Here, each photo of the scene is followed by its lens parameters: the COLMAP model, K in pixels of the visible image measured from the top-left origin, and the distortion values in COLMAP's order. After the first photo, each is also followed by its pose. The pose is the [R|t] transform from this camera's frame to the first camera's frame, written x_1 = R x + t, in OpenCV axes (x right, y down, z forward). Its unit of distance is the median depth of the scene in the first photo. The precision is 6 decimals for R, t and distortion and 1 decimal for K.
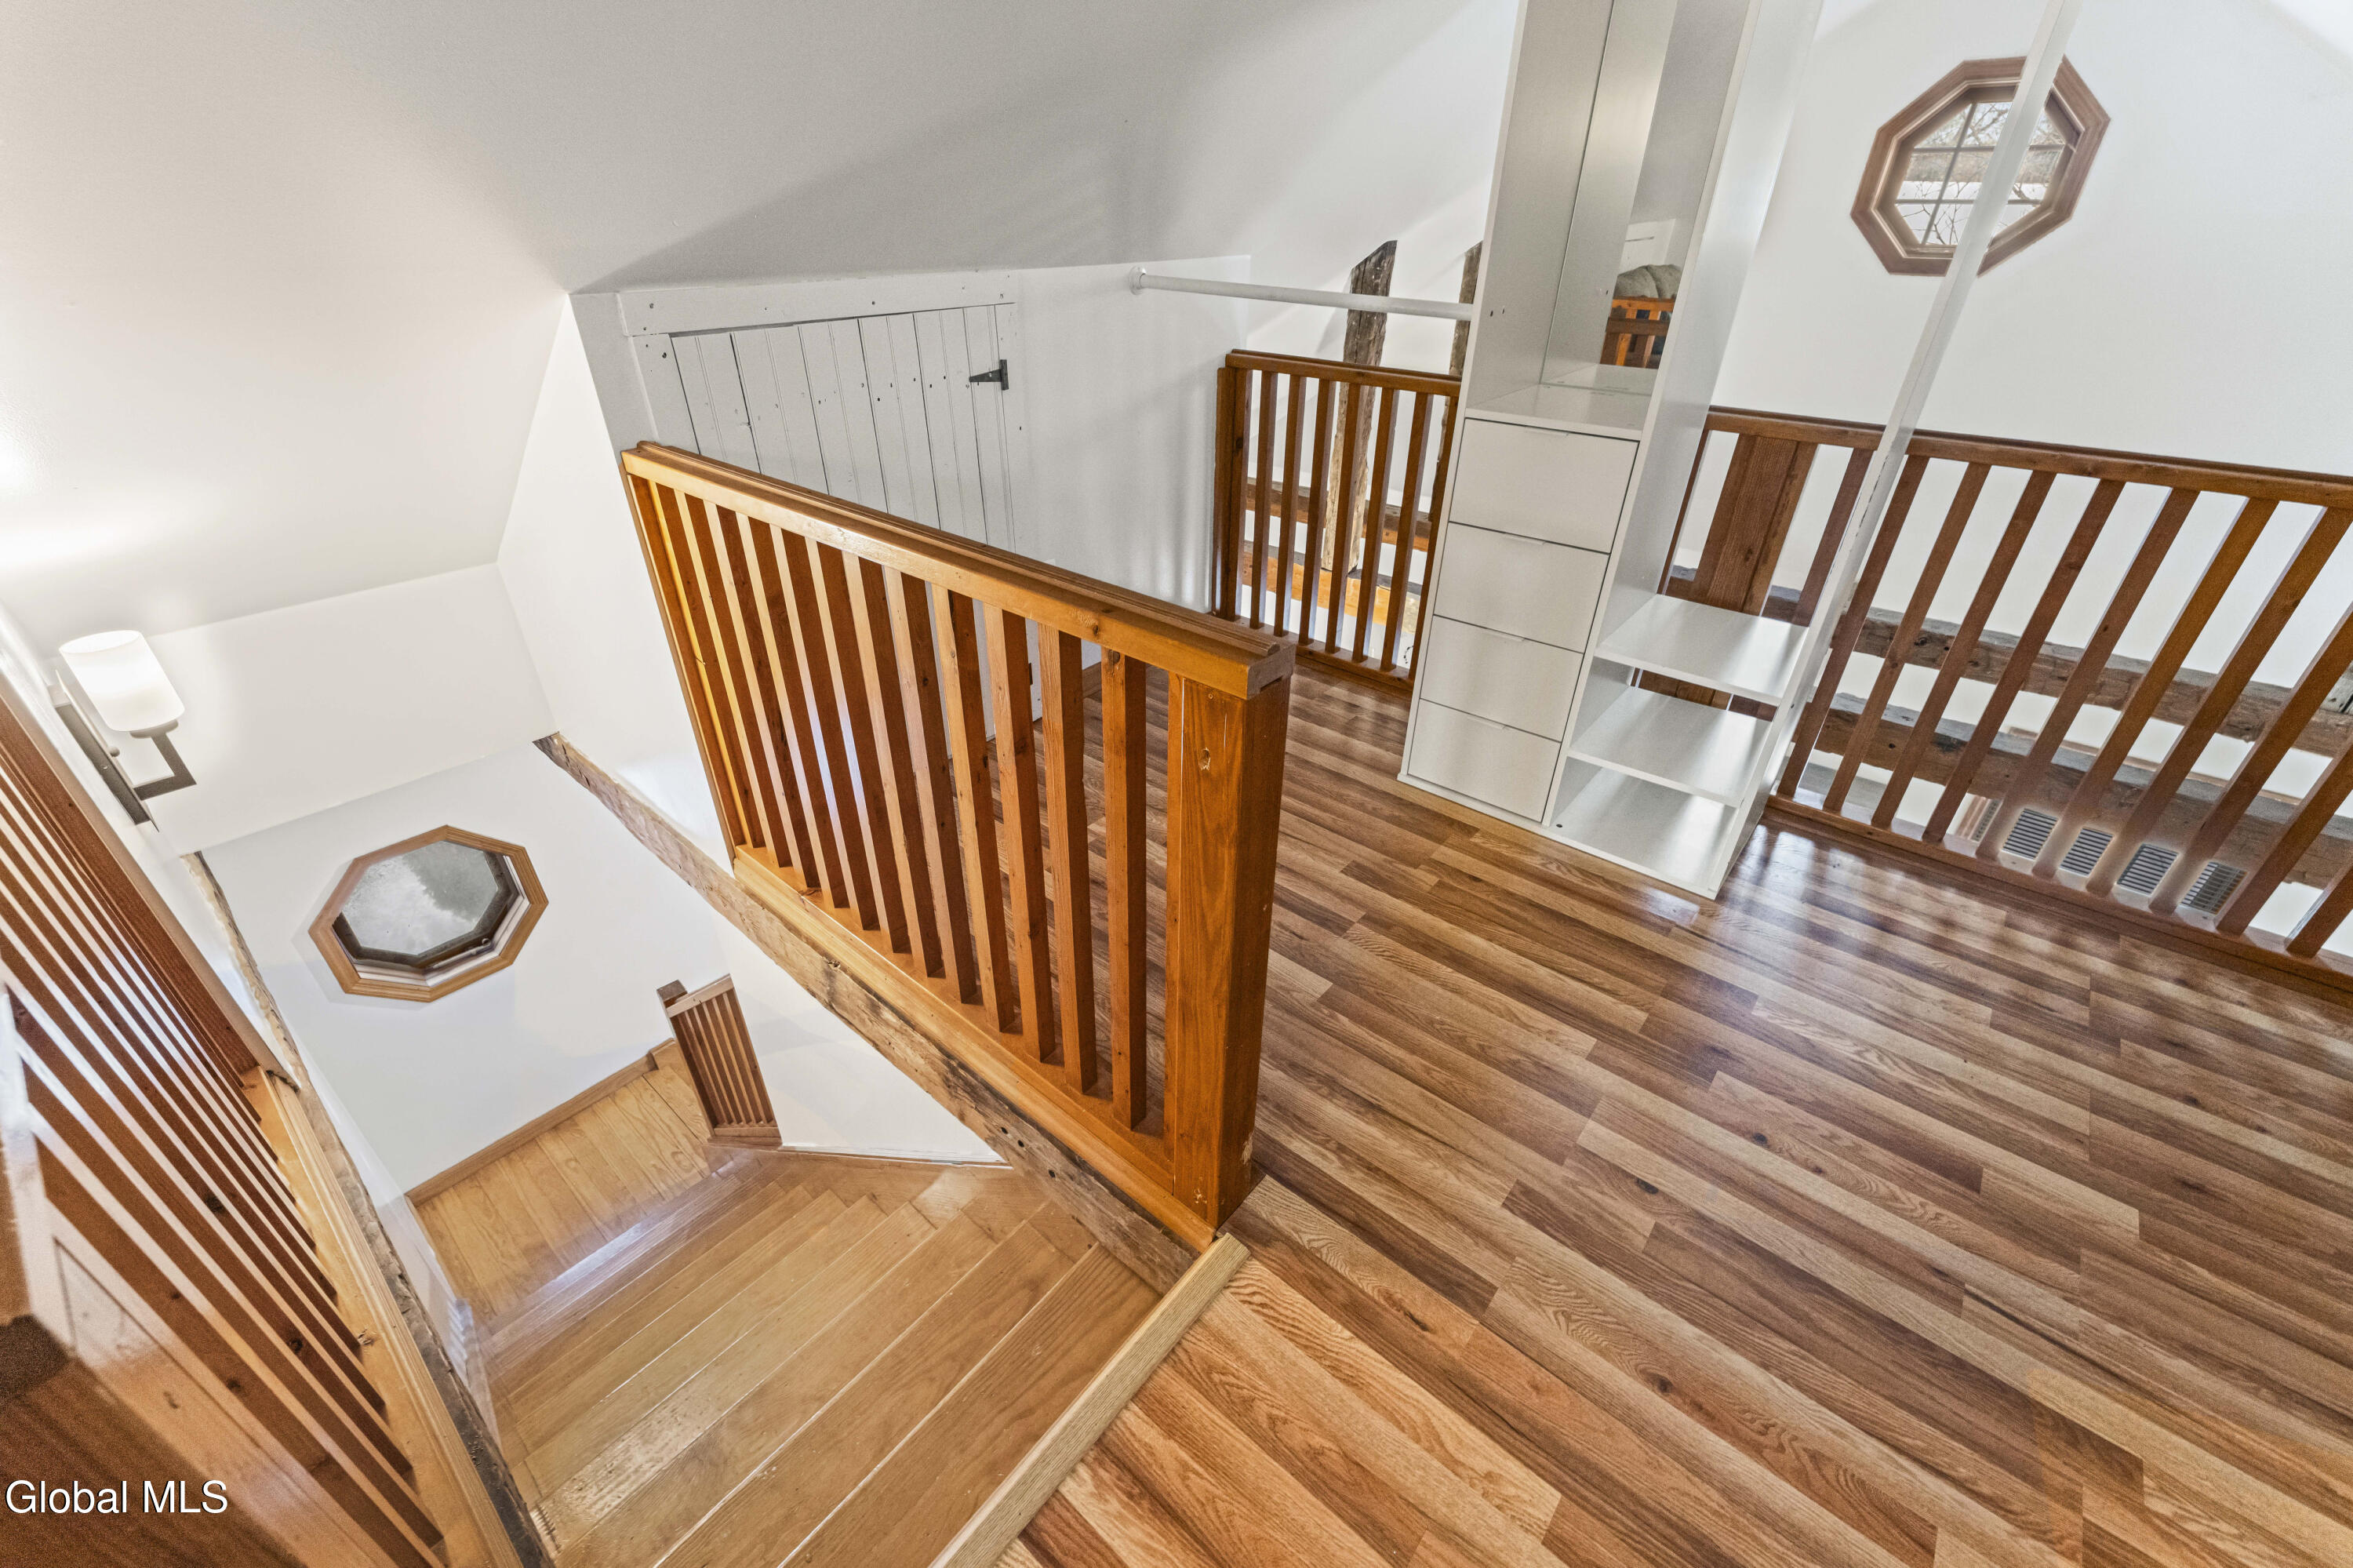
lens RADIAL K [[965.9, 0, 1166.9], [0, 965.9, 799.2], [0, 0, 1]] dist [0.000237, 0.000192]
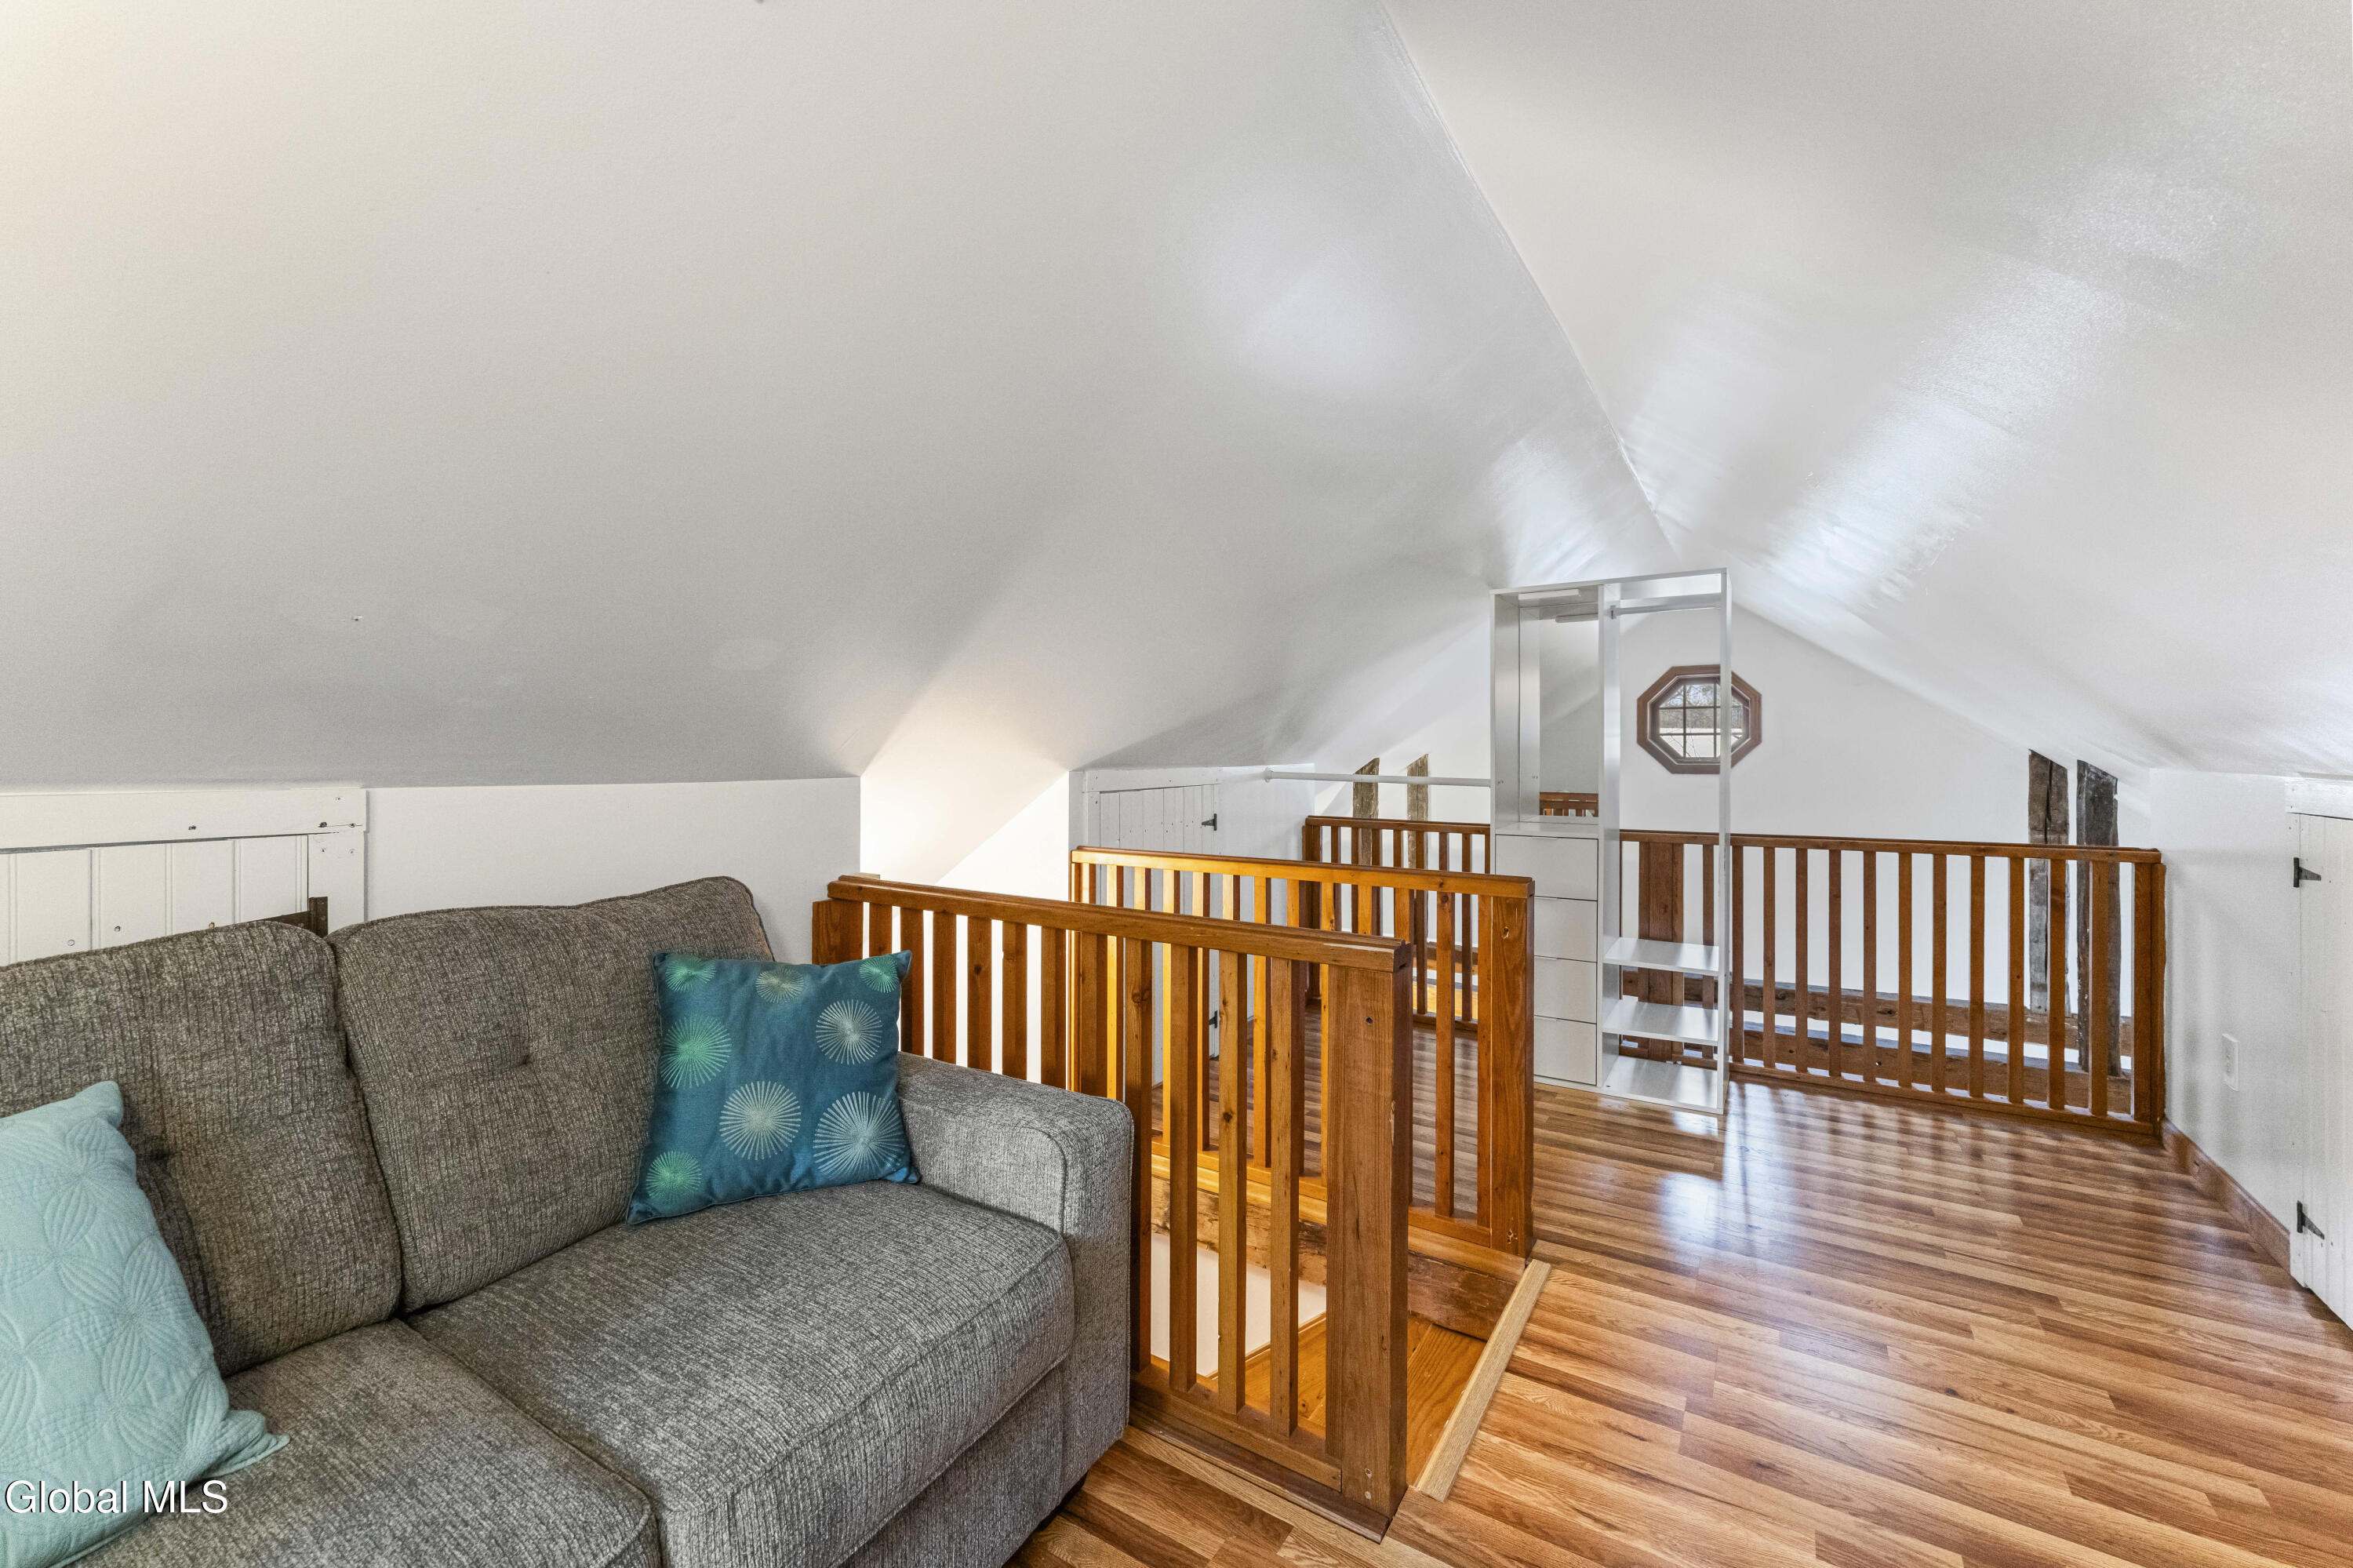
lens RADIAL K [[984.3, 0, 1136.9], [0, 984.3, 739.8], [0, 0, 1]] dist [-0.001209, -0.000411]
pose [[0.994357, -0.002771, 0.106053, -0.530401], [0.058456, 0.848525, -0.525917, 0.368611], [-0.088531, 0.529148, 0.843898, -0.561951]]
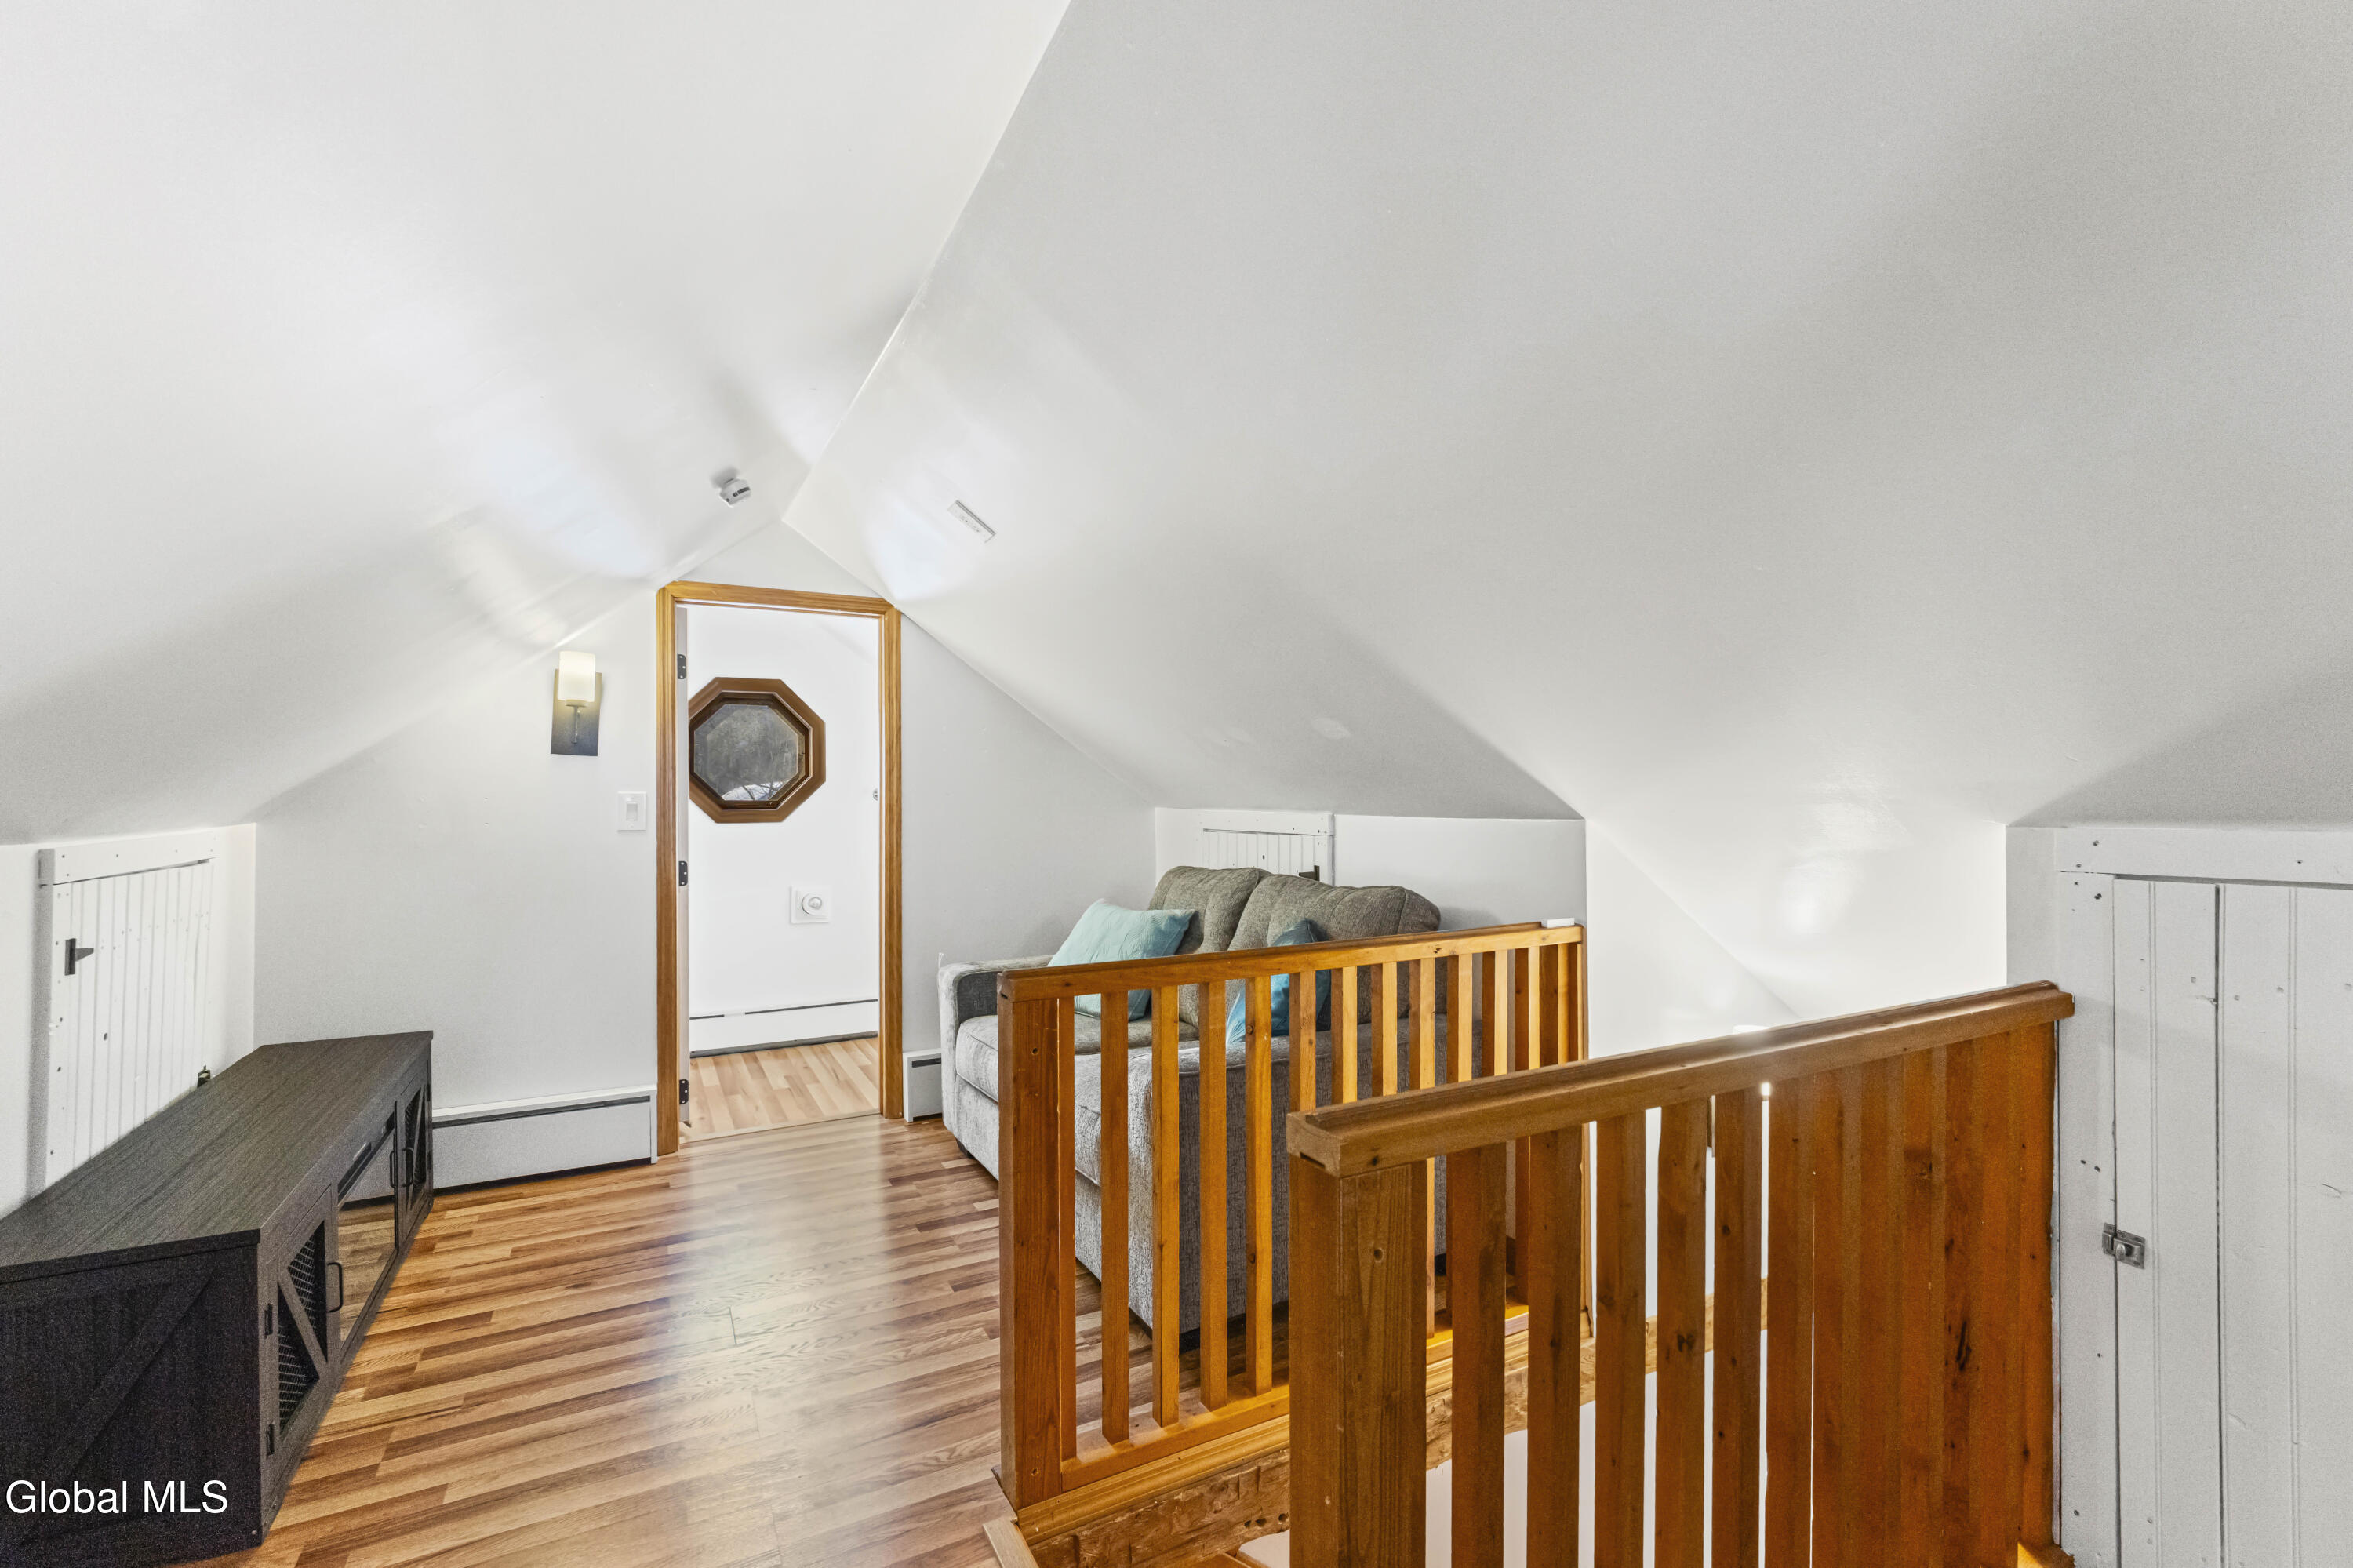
lens RADIAL K [[965.9, 0, 1166.9], [0, 965.9, 799.2], [0, 0, 1]] dist [0.000237, 0.000192]
pose [[-0.355893, 0.001716, -0.934525, 0.465354], [-0.477494, 0.859277, 0.183421, -0.236063], [0.803330, 0.511508, -0.304991, 0.441635]]
